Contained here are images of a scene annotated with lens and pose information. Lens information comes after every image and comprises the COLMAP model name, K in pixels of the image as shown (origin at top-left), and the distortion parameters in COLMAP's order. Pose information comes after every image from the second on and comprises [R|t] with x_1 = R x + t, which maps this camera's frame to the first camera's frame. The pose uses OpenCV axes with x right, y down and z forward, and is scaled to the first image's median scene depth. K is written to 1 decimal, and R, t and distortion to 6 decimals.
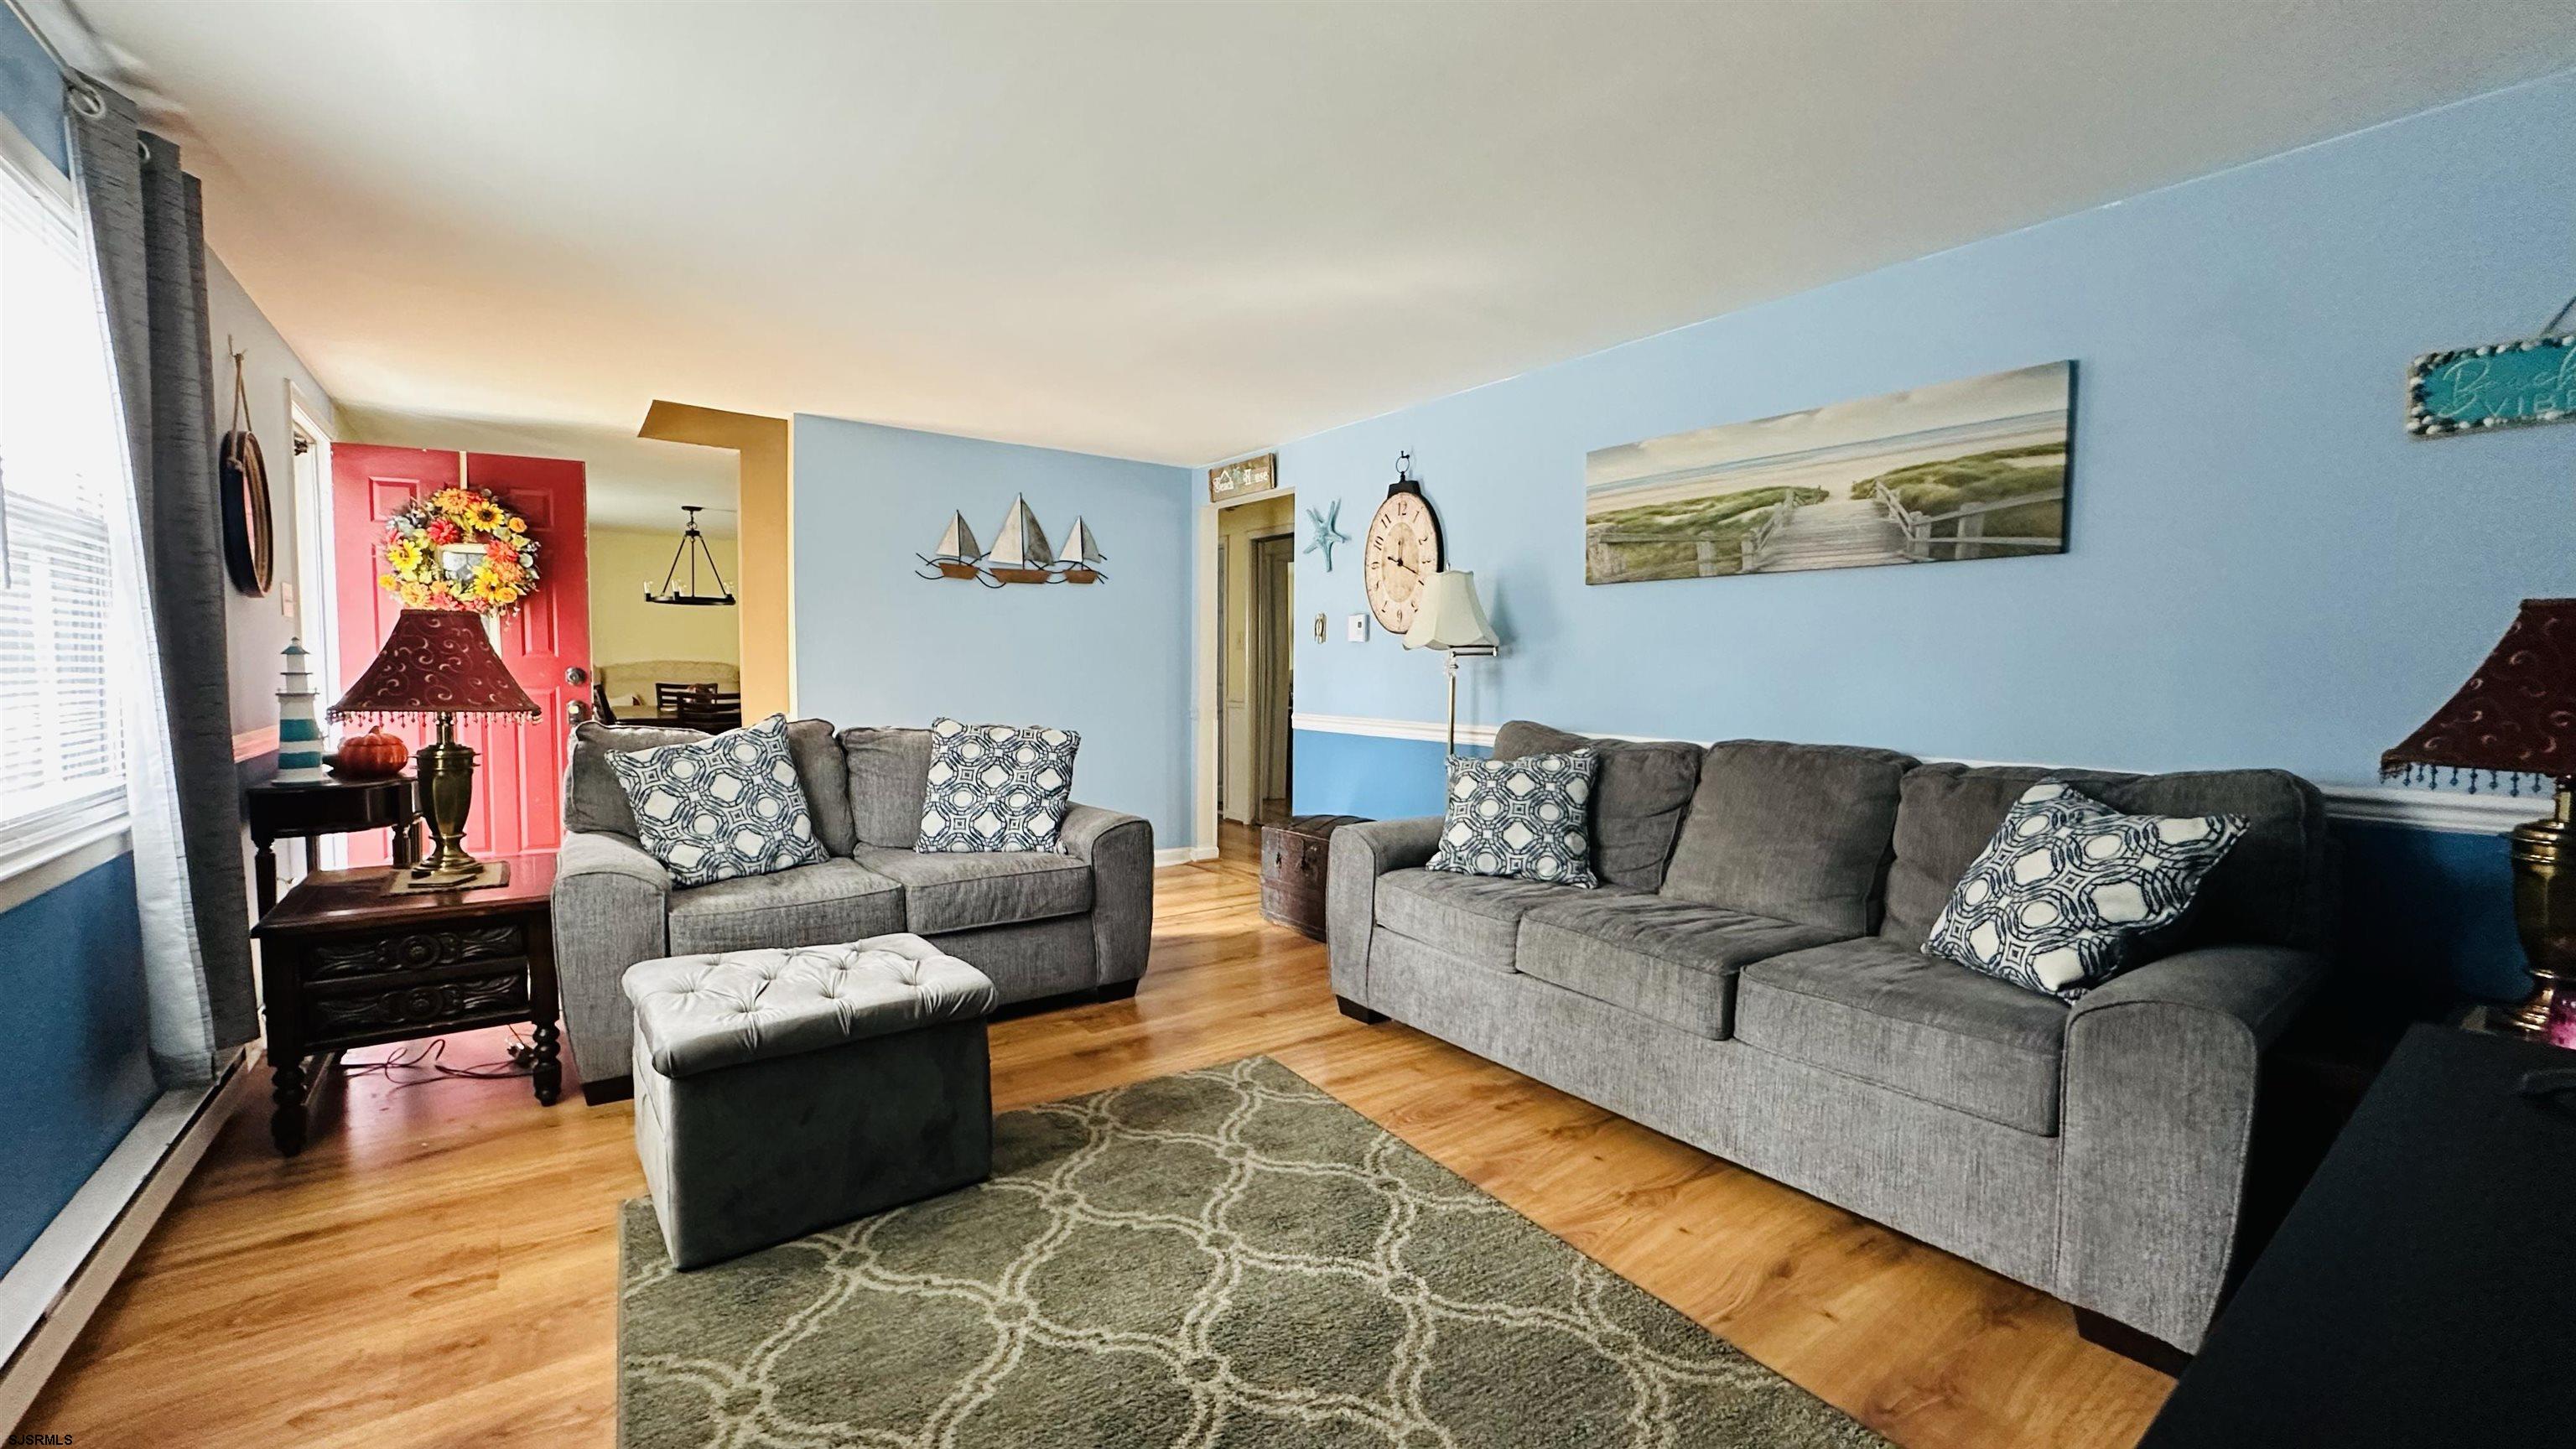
lens RADIAL K [[1029.5, 0, 1288.0], [0, 1029.5, 724.5], [0, 0, 1]] dist [-0.001546, -0.000373]
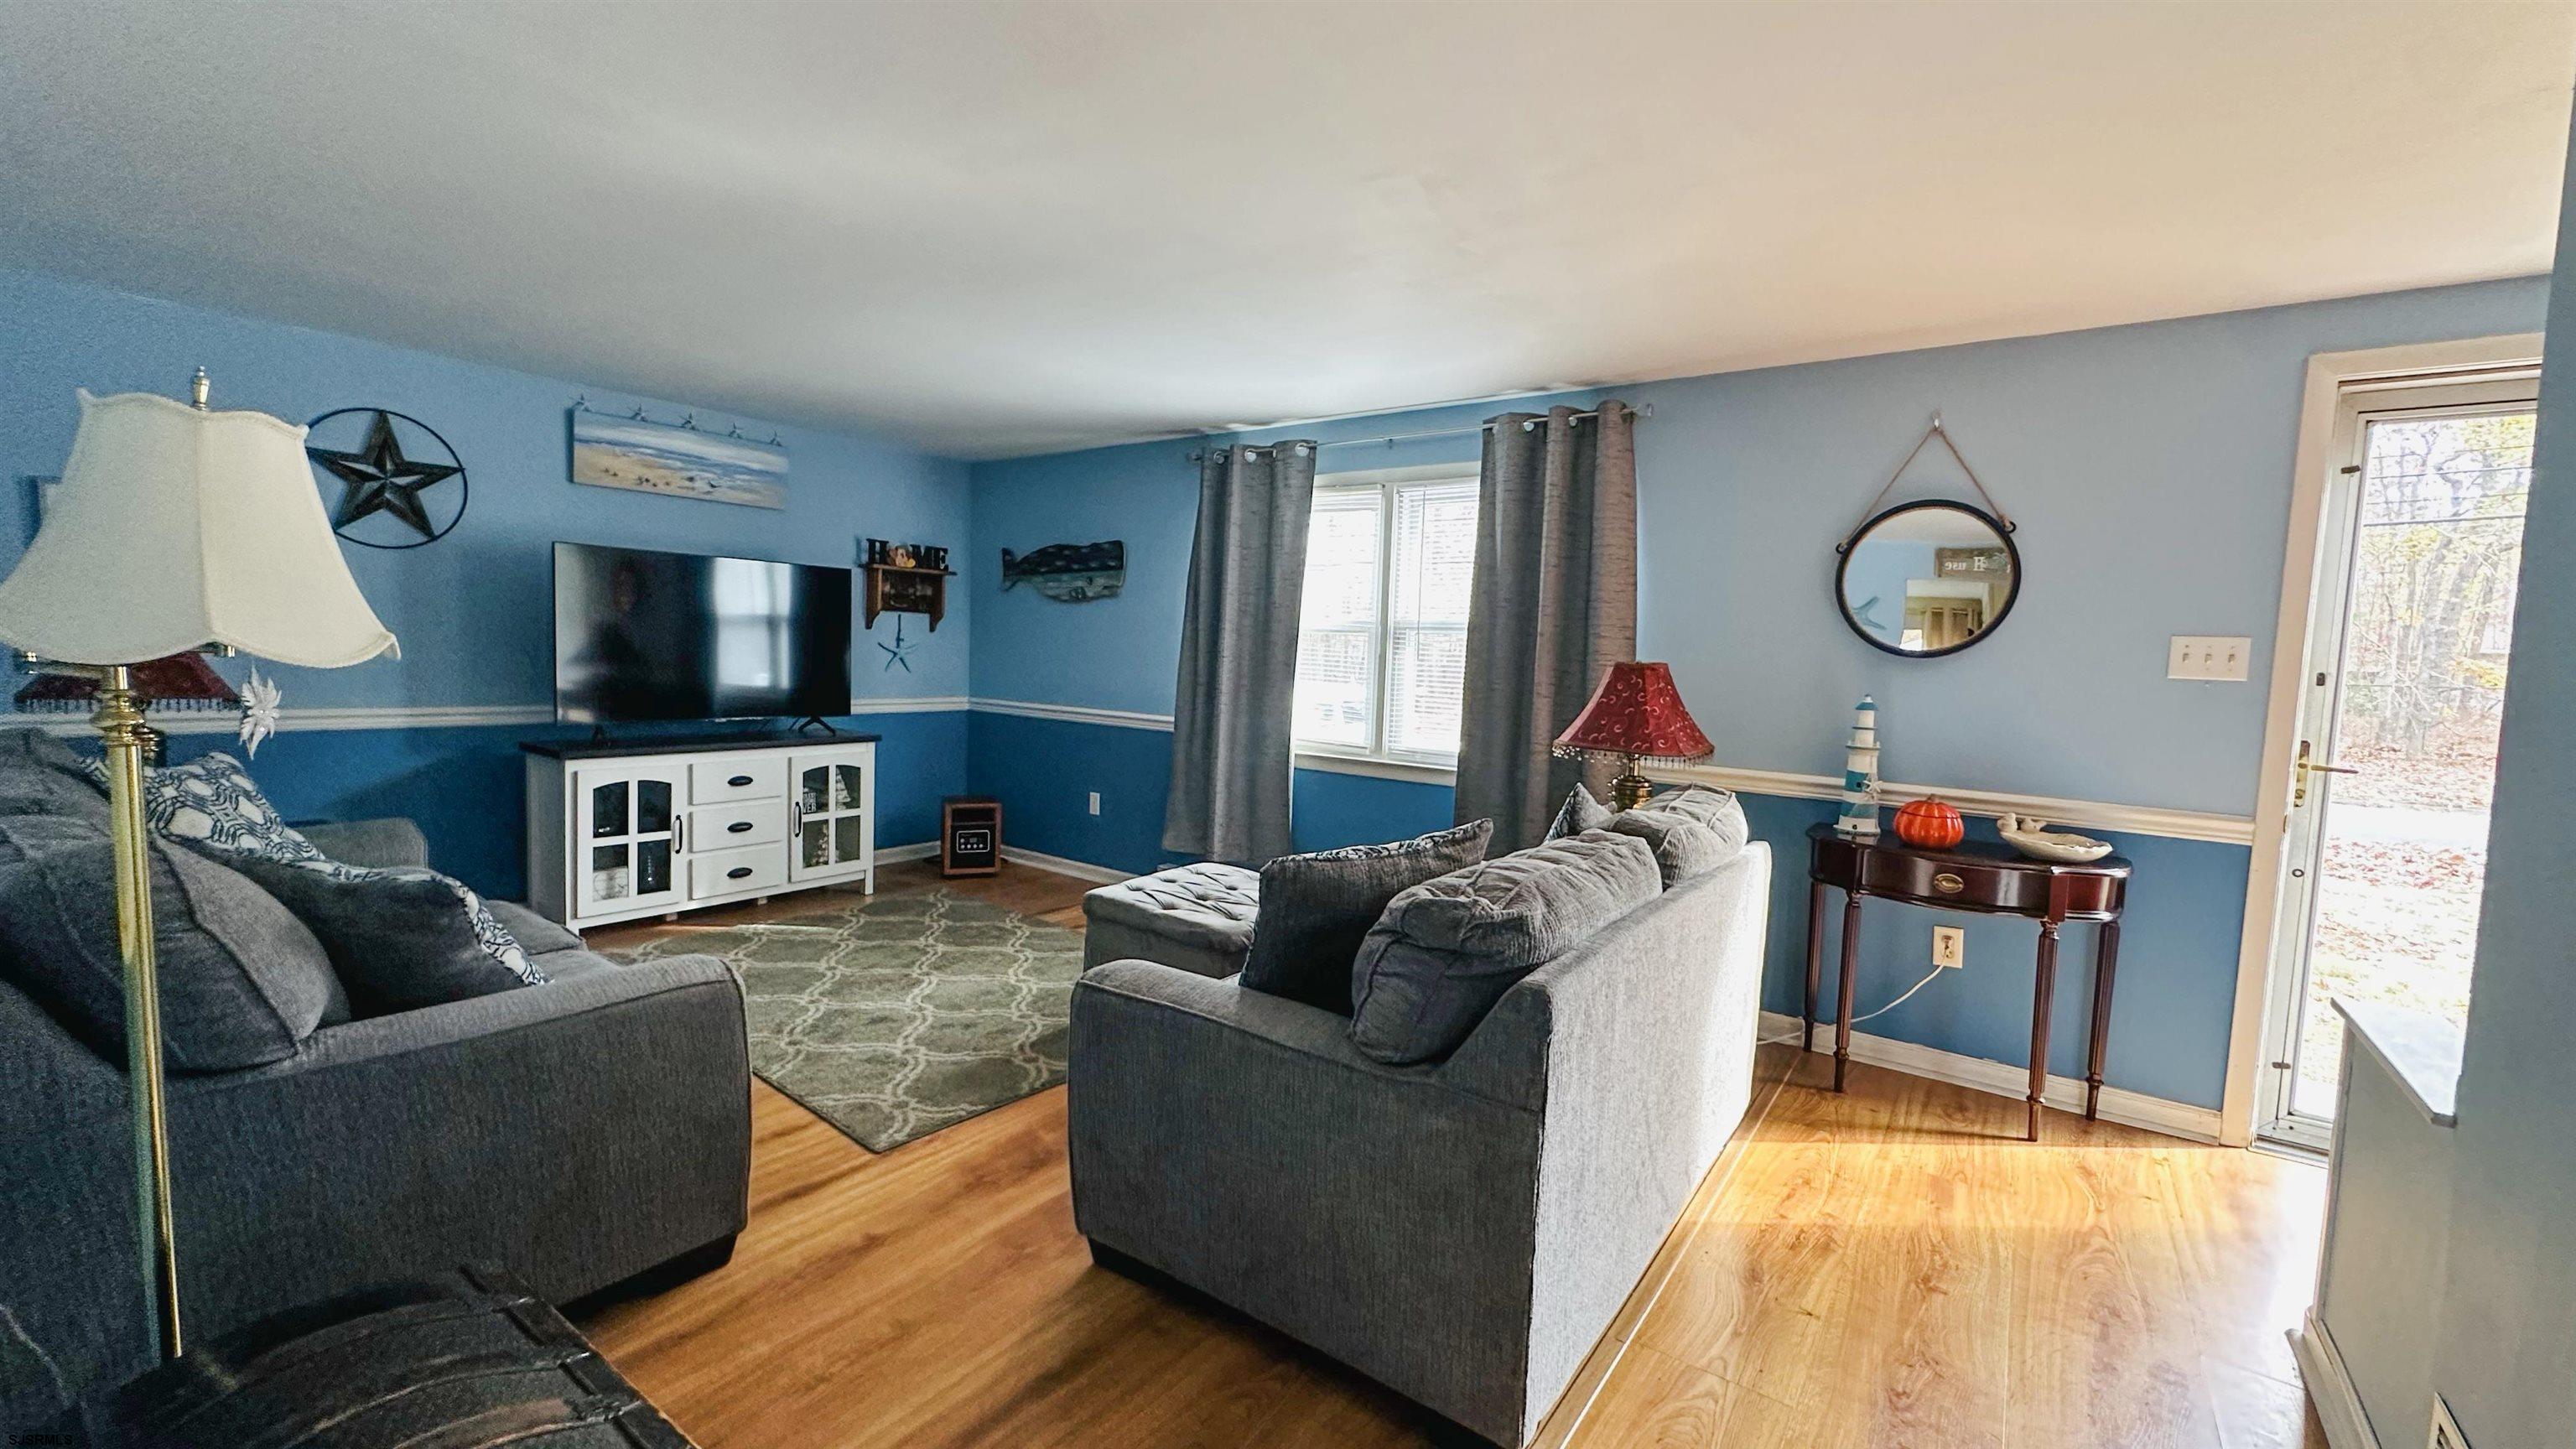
lens RADIAL K [[1029.5, 0, 1288.0], [0, 1029.5, 724.5], [0, 0, 1]] dist [-0.001546, -0.000373]
pose [[-0.952169, -0.025513, -0.304505, -0.100716], [-0.068518, 0.988960, 0.131390, -0.202050], [0.297792, 0.145970, -0.943405, 2.353753]]
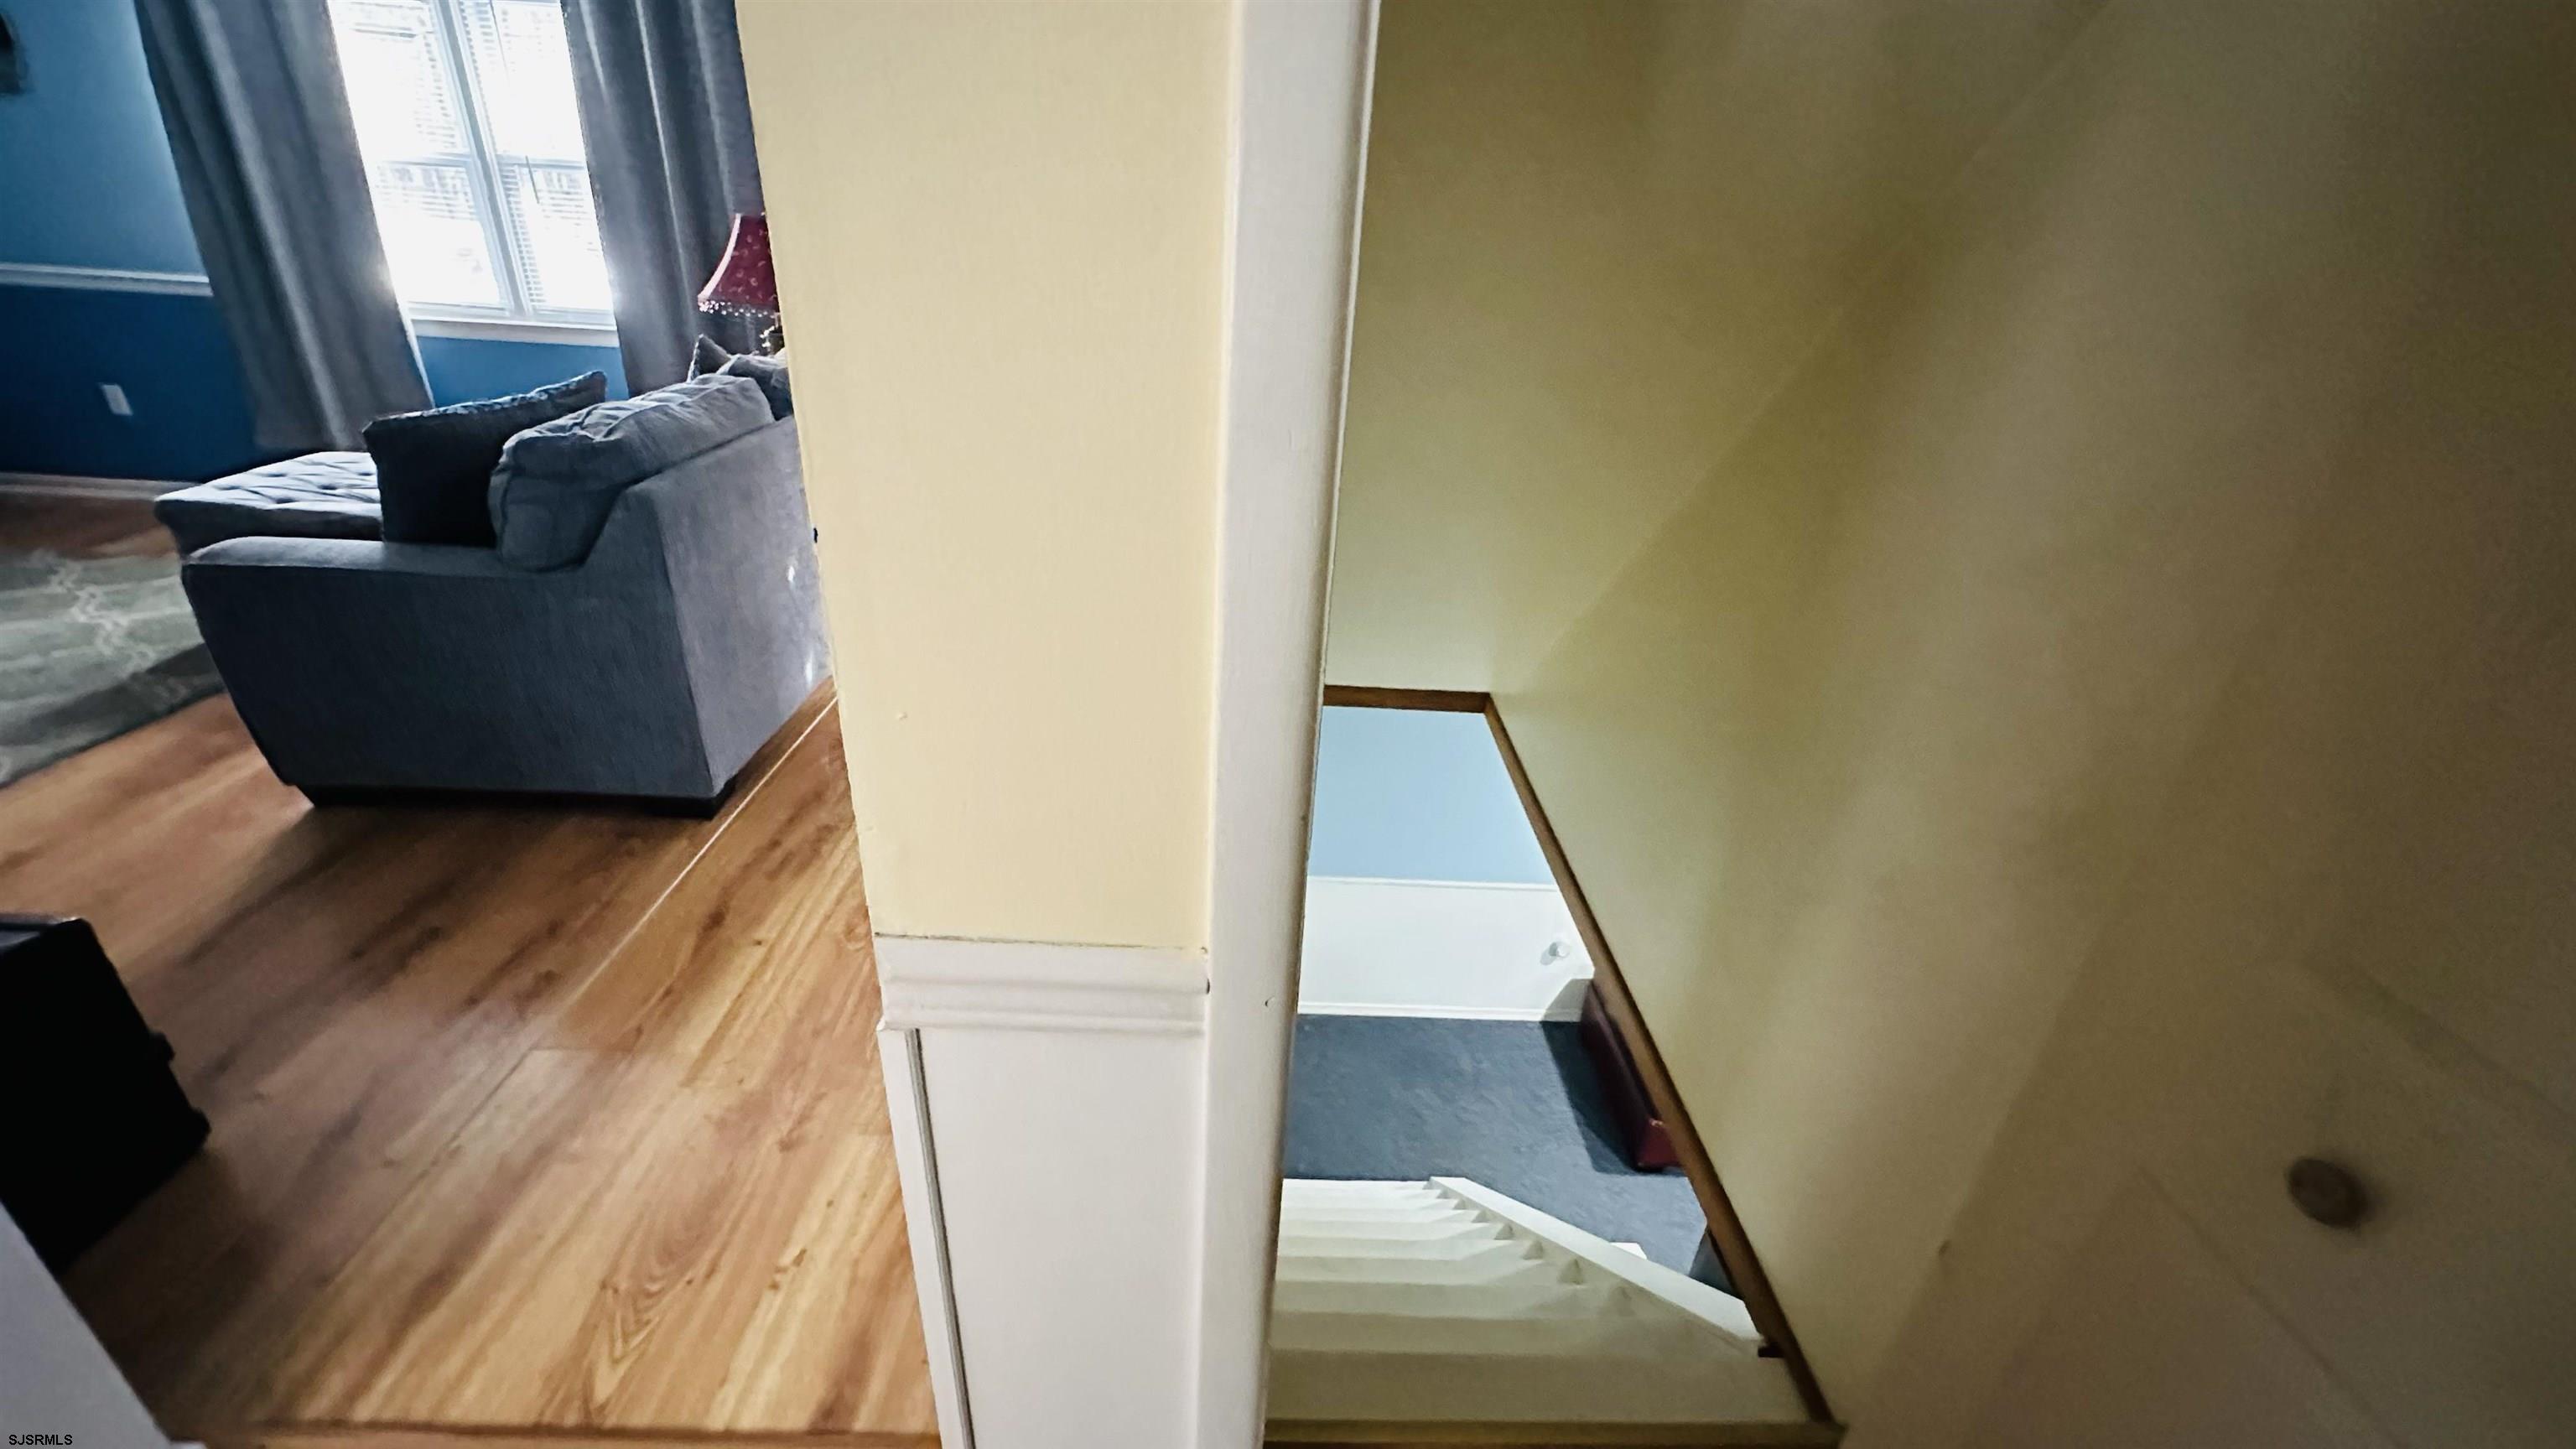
lens RADIAL K [[1029.5, 0, 1288.0], [0, 1029.5, 724.5], [0, 0, 1]] dist [-0.001546, -0.000373]
pose [[-0.573217, 0.321114, -0.753862, -0.034462], [-0.118232, 0.877973, 0.463881, -0.268705], [0.810829, 0.355035, -0.465303, 2.761245]]
